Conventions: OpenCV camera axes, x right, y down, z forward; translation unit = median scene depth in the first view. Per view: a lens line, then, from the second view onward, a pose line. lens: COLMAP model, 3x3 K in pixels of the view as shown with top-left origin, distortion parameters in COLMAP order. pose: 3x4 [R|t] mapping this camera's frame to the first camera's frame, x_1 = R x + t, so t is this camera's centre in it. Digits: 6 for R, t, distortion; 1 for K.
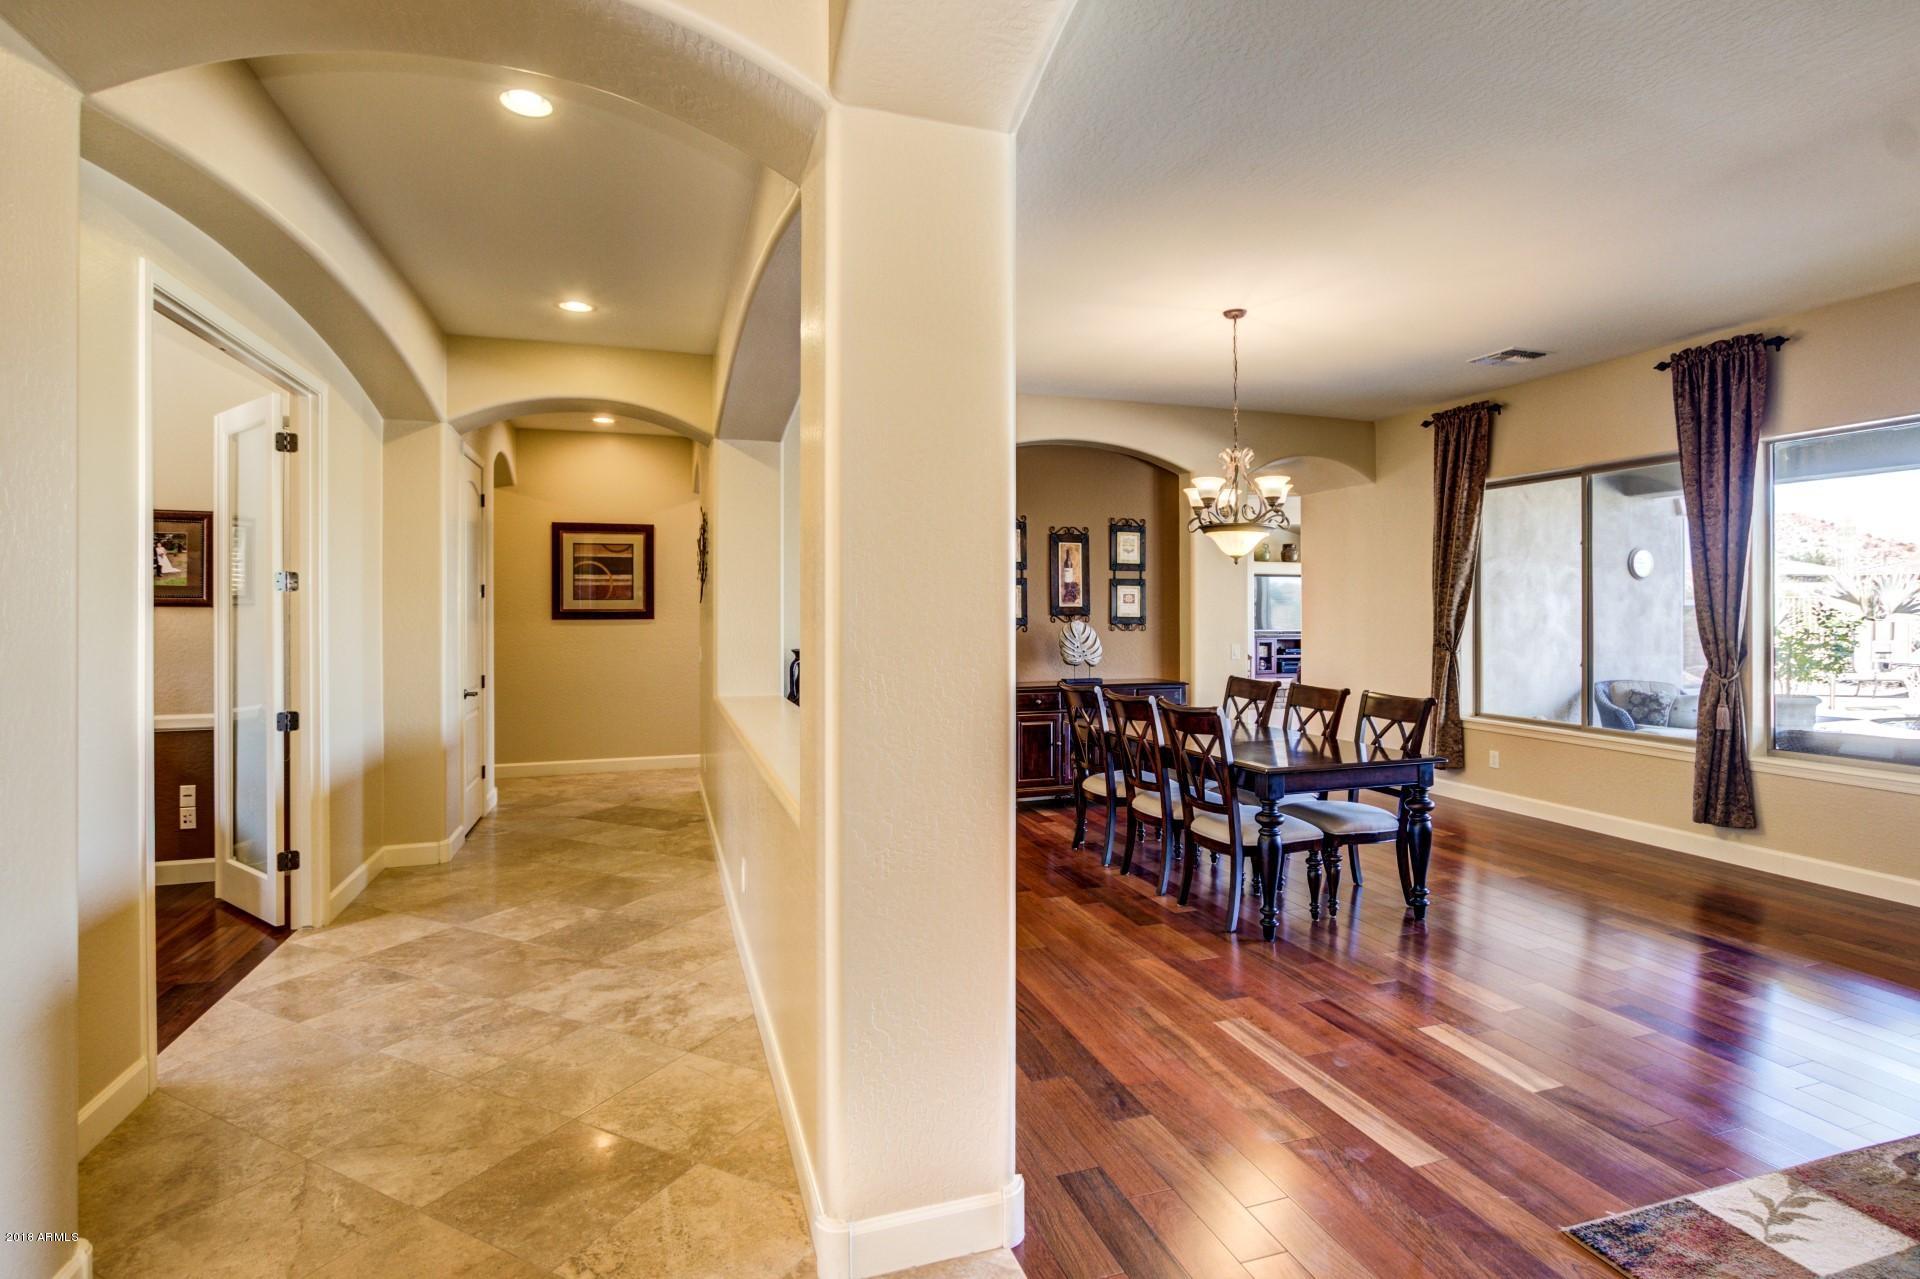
lens RADIAL K [[939.2, 0, 946.5], [0, 939.2, 622.6], [0, 0, 1]] dist [-0.012843, -0.000313]
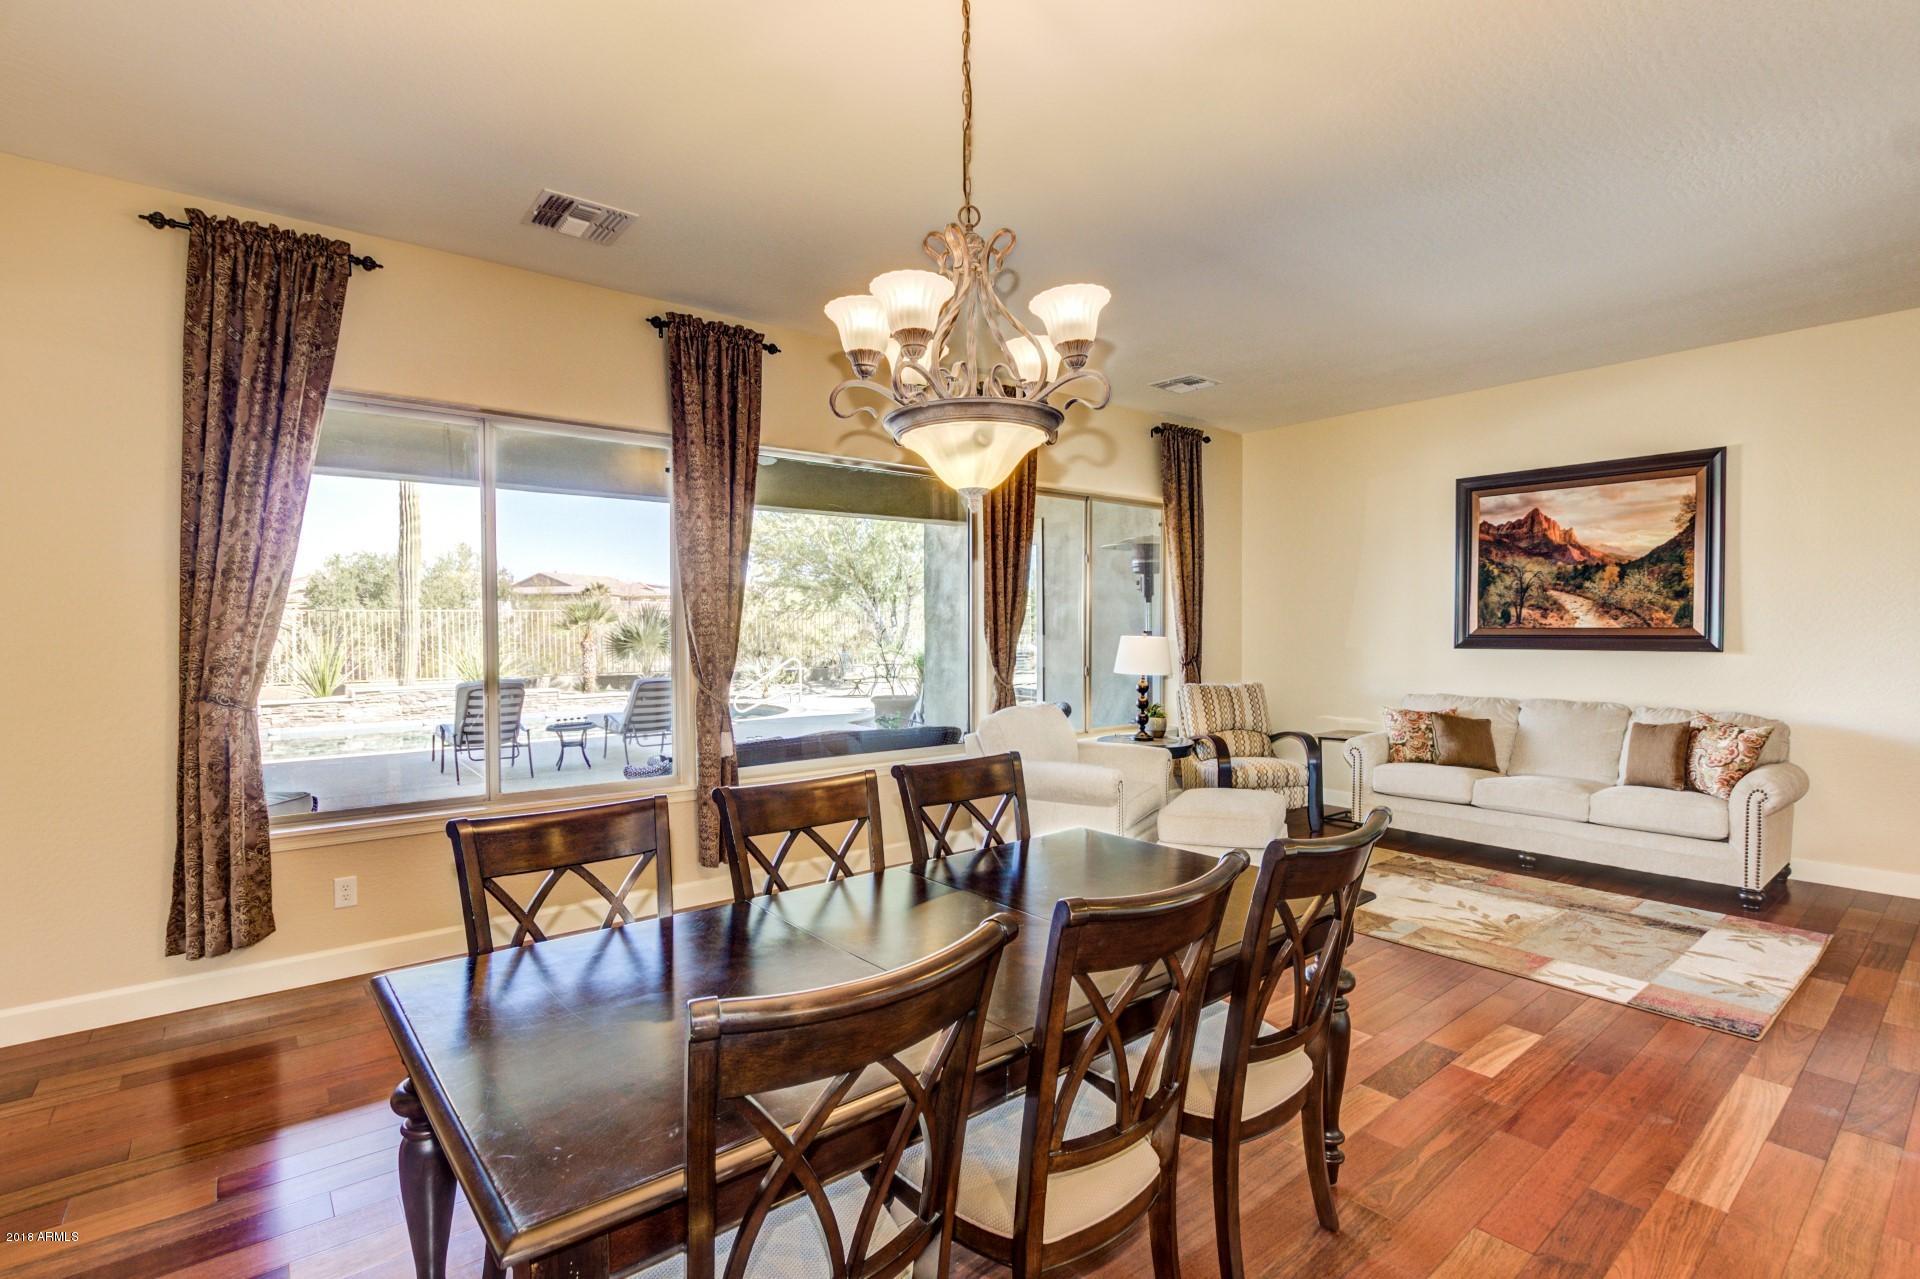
lens RADIAL K [[906.6, 0, 960.0], [0, 906.6, 639.5], [0, 0, 1]] dist [-0.014593, -0.000035]
pose [[-0.388737, -0.011230, 0.921280, -0.060460], [0.013482, 0.999749, 0.017875, -0.010691], [-0.921250, 0.019369, -0.388489, 1.094275]]
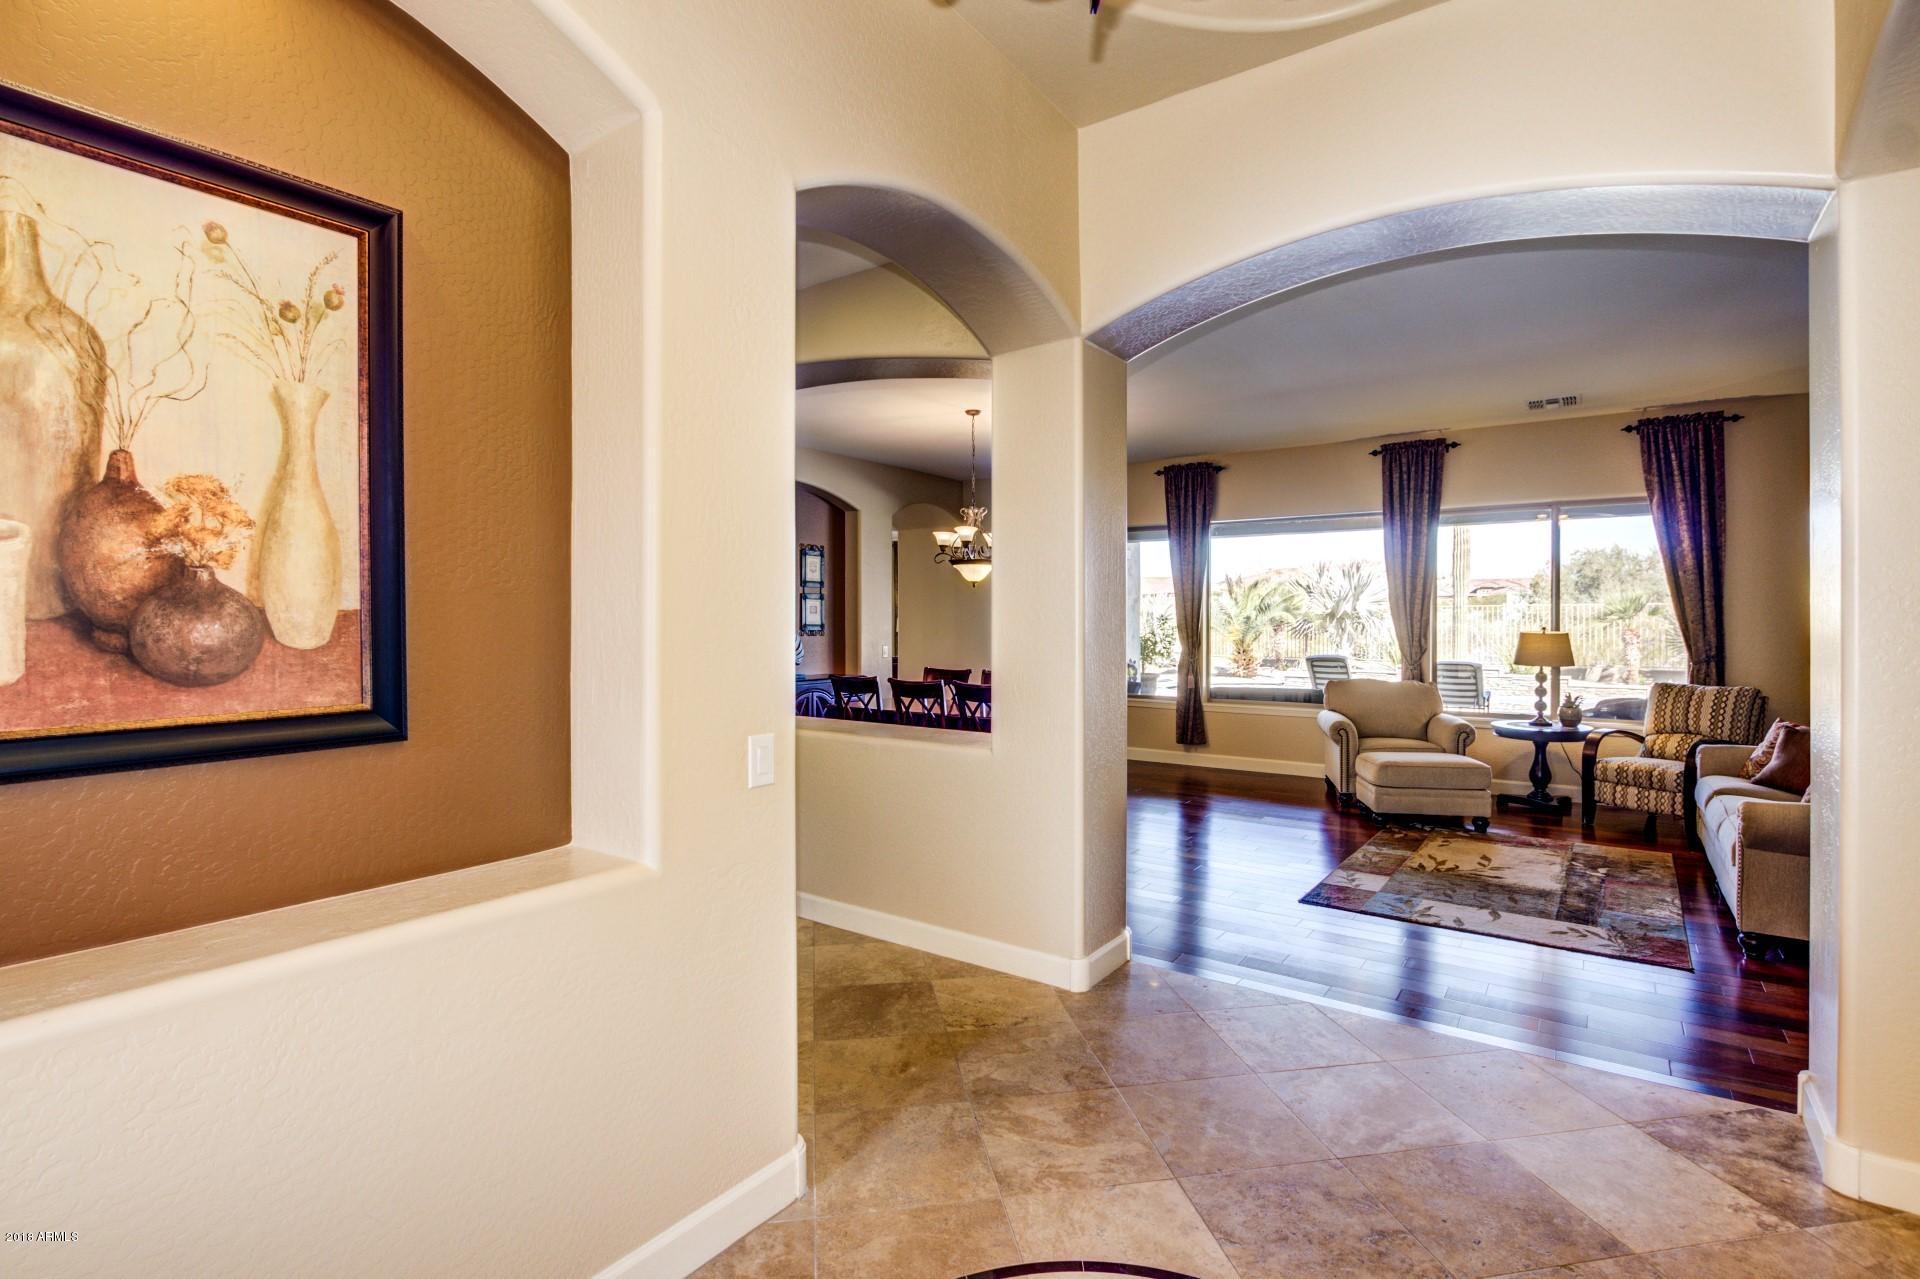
lens RADIAL K [[920.3, 0, 950.2], [0, 920.3, 638.1], [0, 0, 1]] dist [-0.016590, -0.000117]
pose [[0.806174, -0.011529, 0.591567, -0.522136], [0.006208, 0.999920, 0.011028, -0.000454], [-0.591646, -0.005219, 0.806181, -0.108207]]
